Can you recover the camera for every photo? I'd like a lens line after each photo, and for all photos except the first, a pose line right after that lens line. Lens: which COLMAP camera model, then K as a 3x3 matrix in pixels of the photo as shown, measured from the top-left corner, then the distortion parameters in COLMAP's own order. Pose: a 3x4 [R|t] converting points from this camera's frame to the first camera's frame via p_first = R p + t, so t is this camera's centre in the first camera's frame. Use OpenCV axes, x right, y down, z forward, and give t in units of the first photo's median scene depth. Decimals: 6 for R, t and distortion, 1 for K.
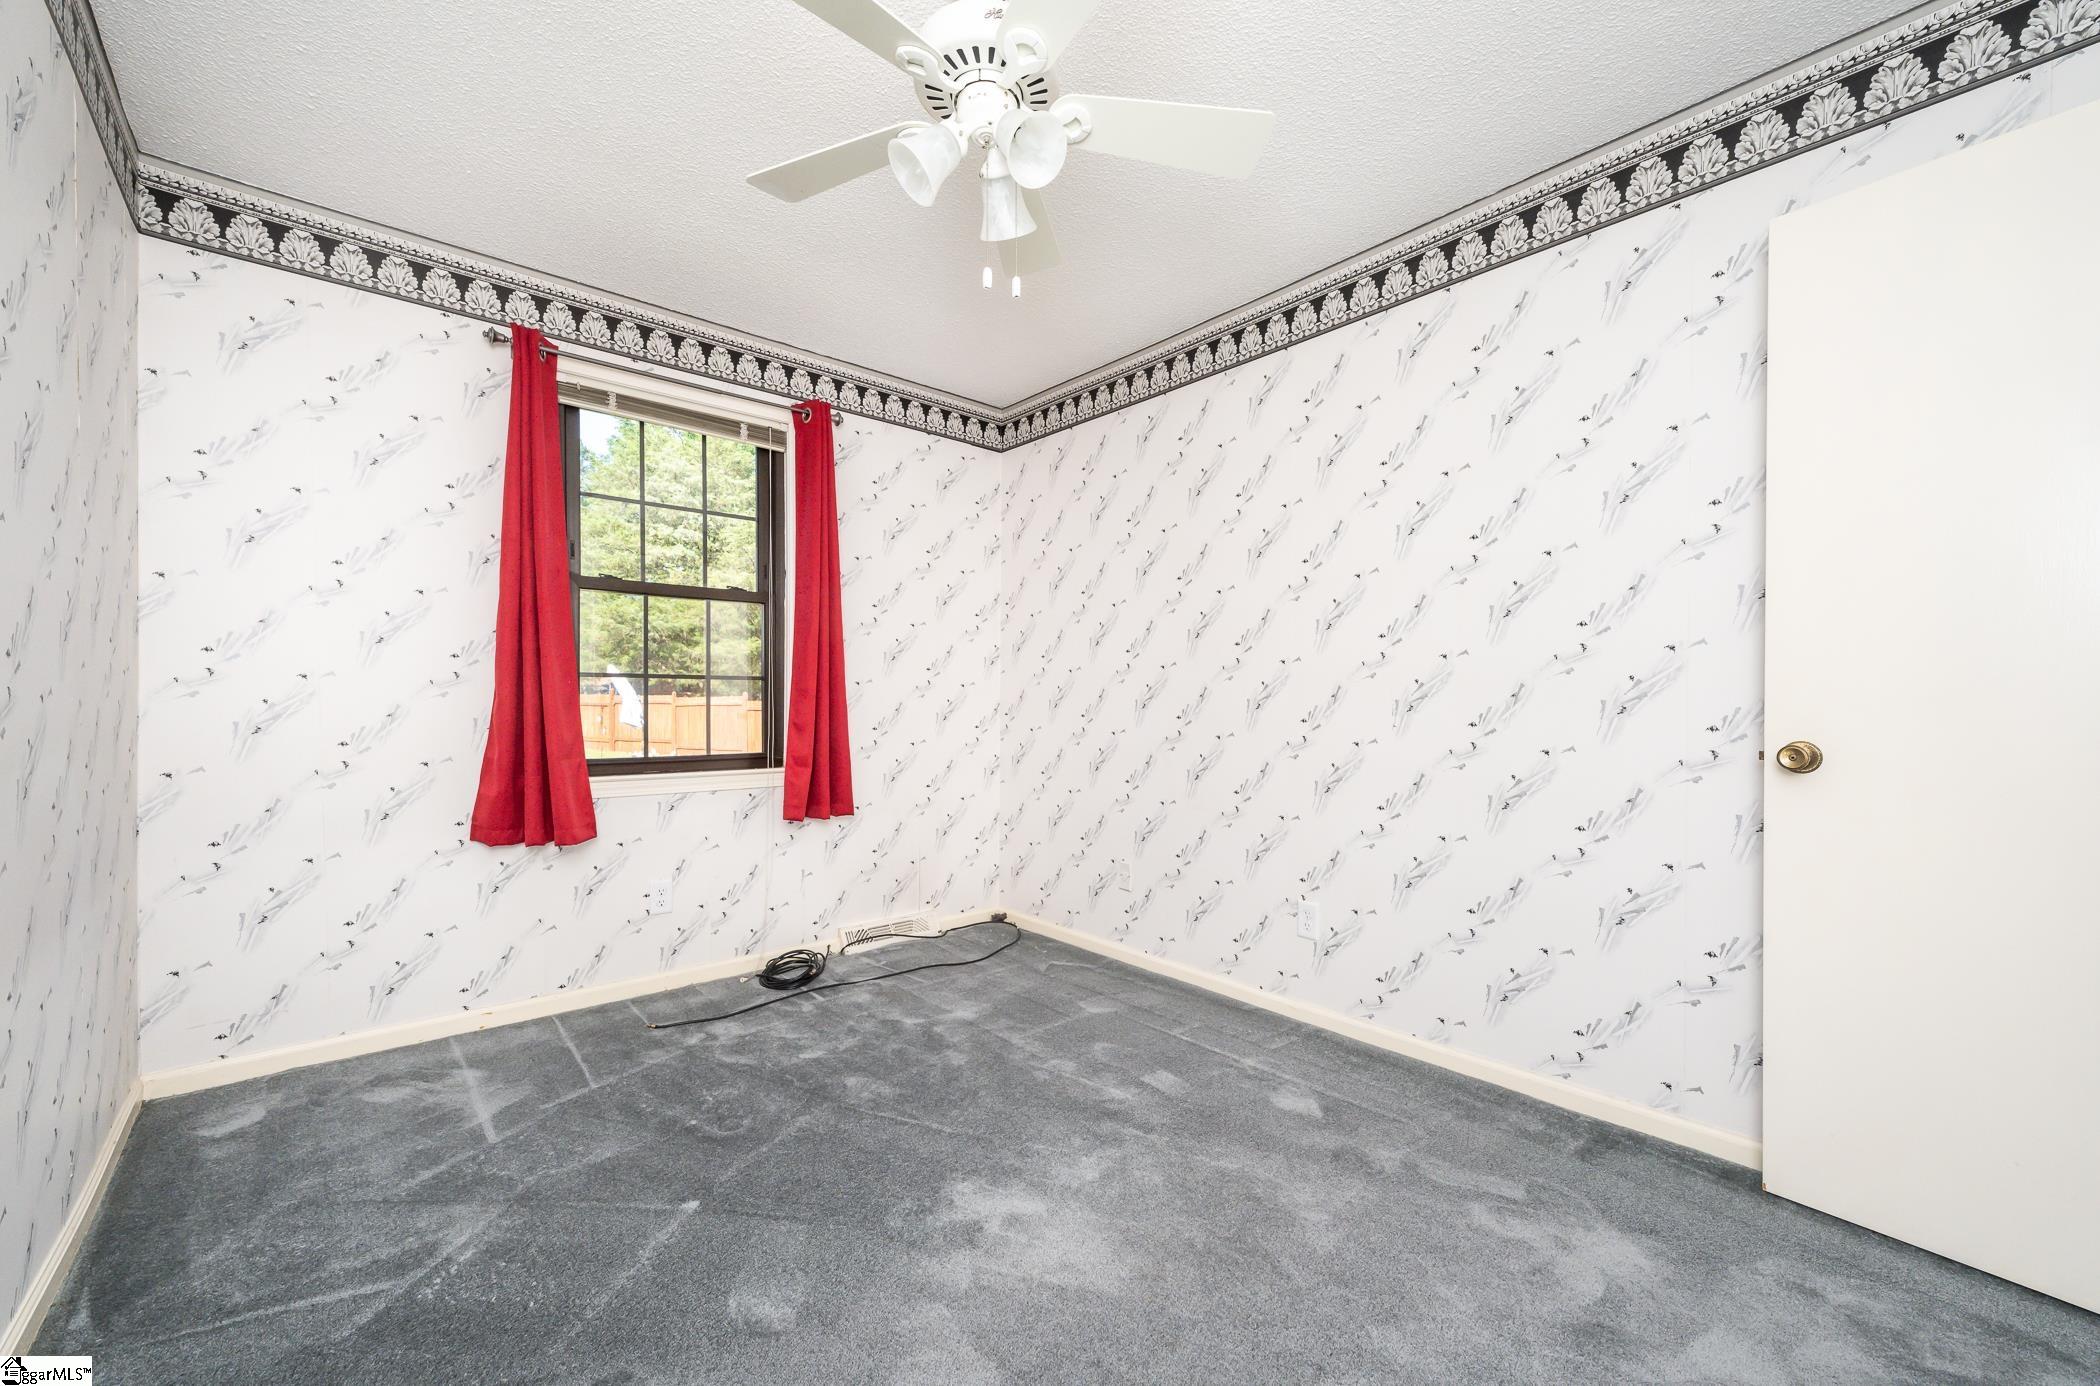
lens RADIAL K [[826.8, 0, 1036.5], [0, 826.8, 698.7], [0, 0, 1]] dist [0.000045, 0.001570]
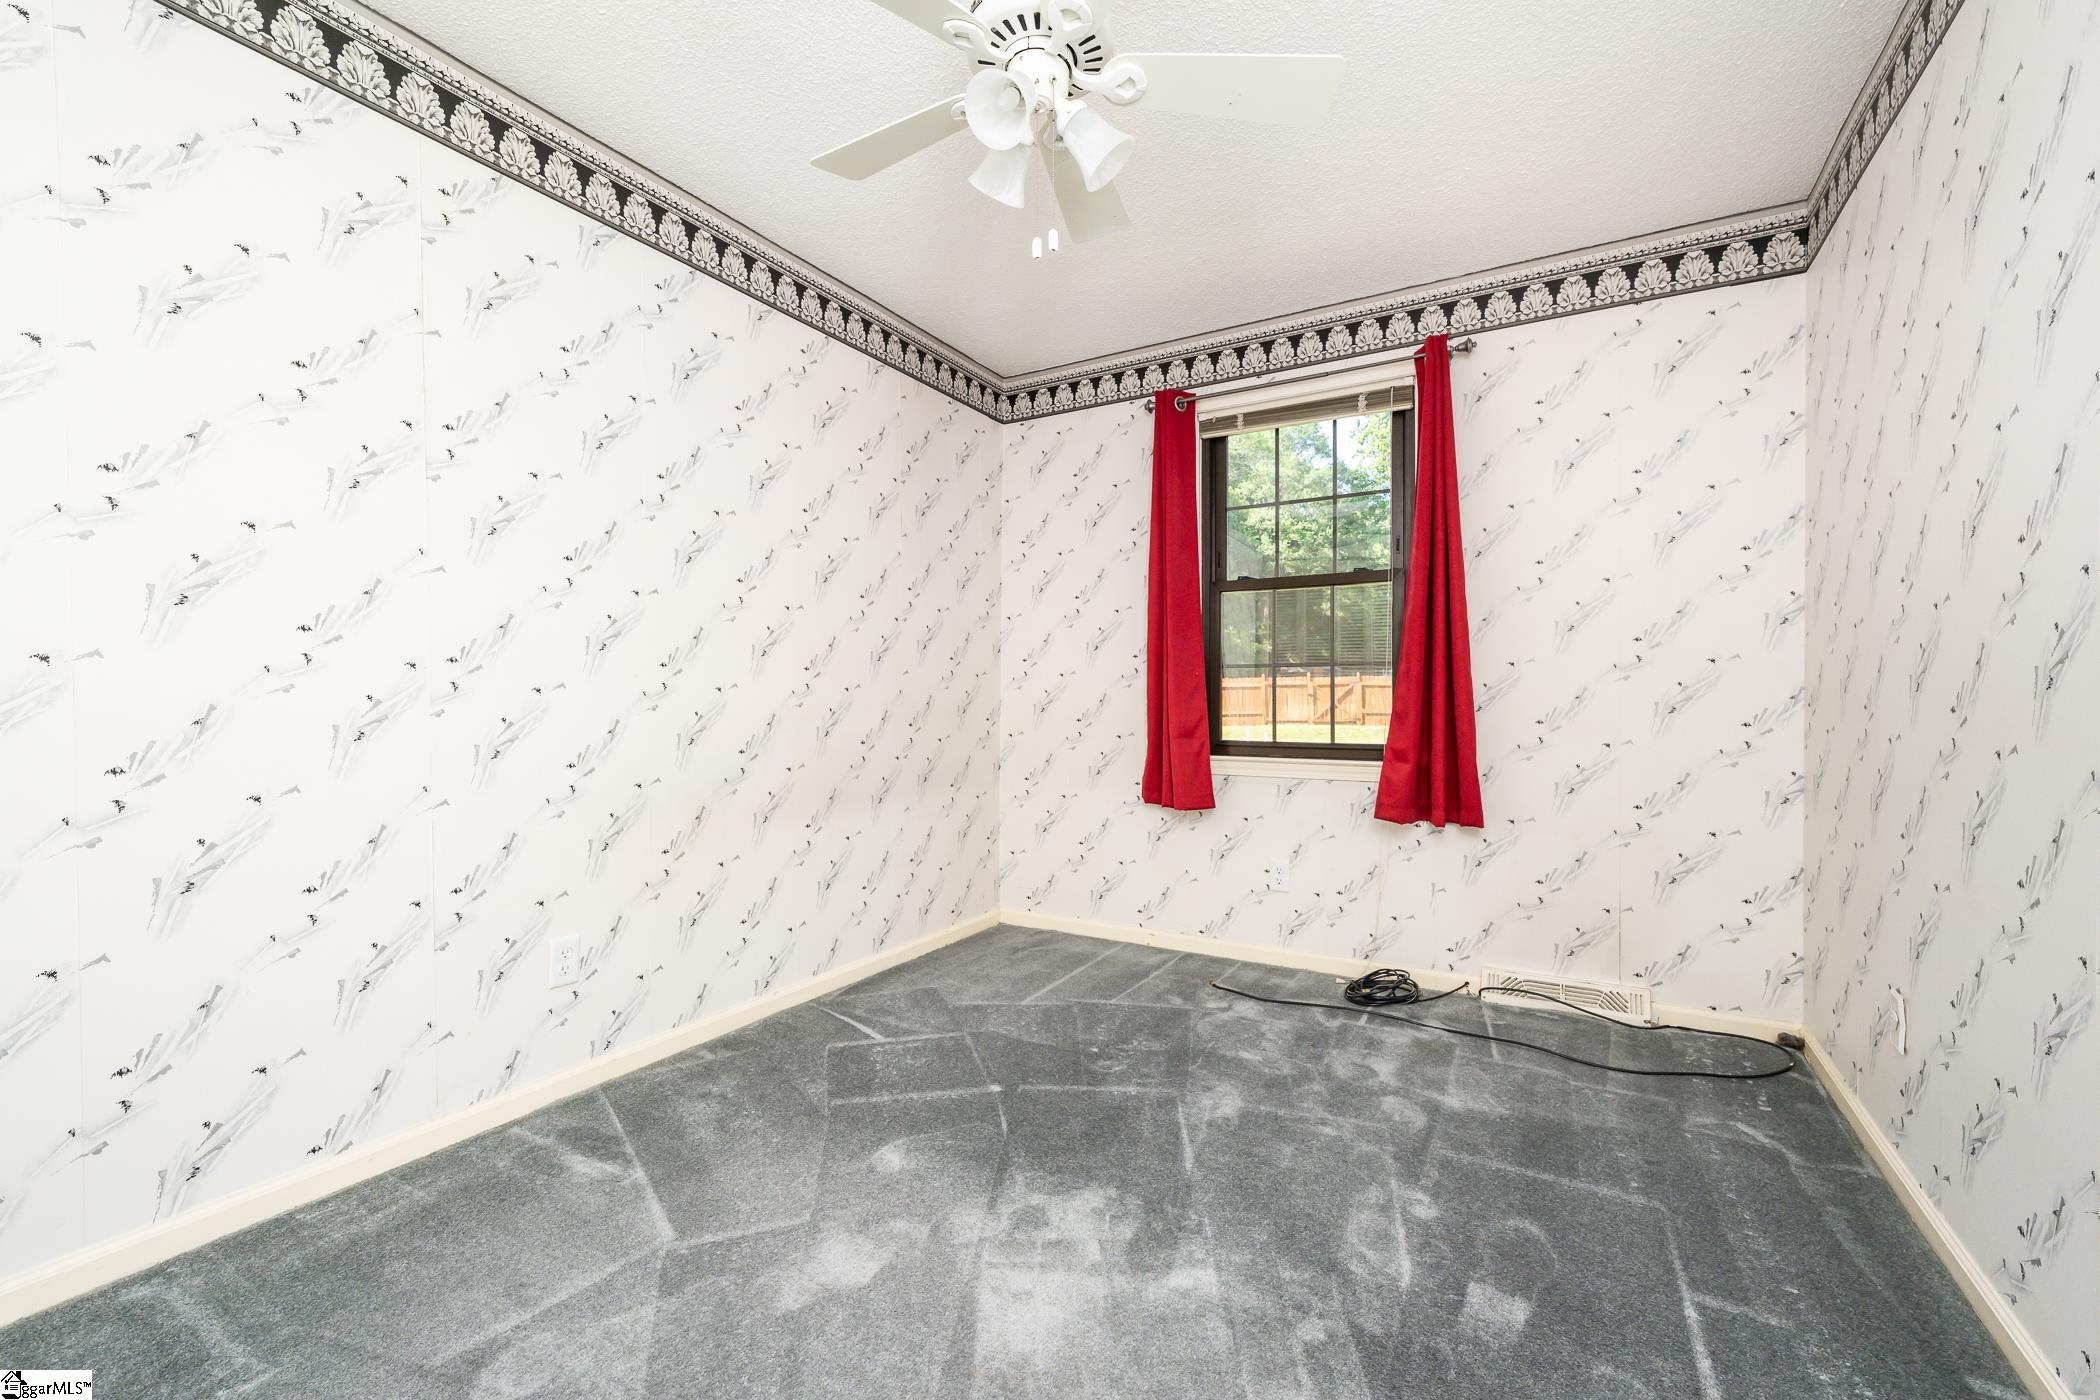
lens RADIAL K [[861.5, 0, 1066.2], [0, 861.5, 682.4], [0, 0, 1]] dist [0.003084, 0.000134]
pose [[0.339128, -0.021764, -0.940488, 0.485216], [0.007034, 0.999763, -0.020599, 0.015327], [0.940714, 0.000370, 0.339201, 0.373725]]
